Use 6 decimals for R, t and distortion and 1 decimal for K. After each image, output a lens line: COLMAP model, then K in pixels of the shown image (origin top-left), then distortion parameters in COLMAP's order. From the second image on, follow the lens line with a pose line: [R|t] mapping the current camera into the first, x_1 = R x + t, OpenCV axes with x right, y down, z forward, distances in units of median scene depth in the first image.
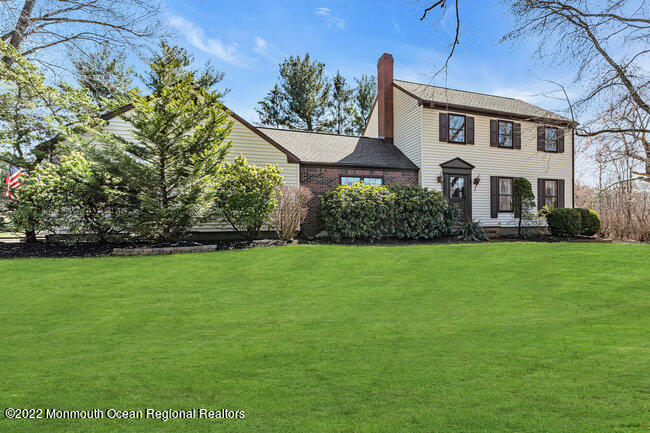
lens RADIAL K [[294.9, 0, 328.3], [0, 294.9, 216.9], [0, 0, 1]] dist [-0.023996, 0.009801]
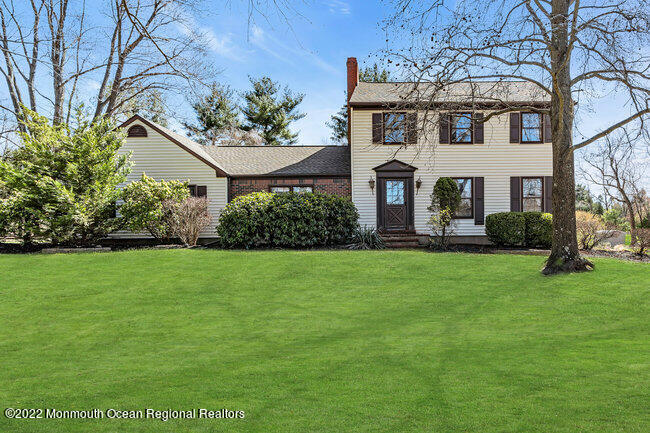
lens RADIAL K [[294.9, 0, 328.3], [0, 294.9, 216.9], [0, 0, 1]] dist [-0.023996, 0.009801]
pose [[0.946399, -0.015451, -0.322629, 0.532577], [0.003959, 0.999335, -0.036246, 0.008724], [0.322974, 0.033026, 0.945831, 0.069966]]
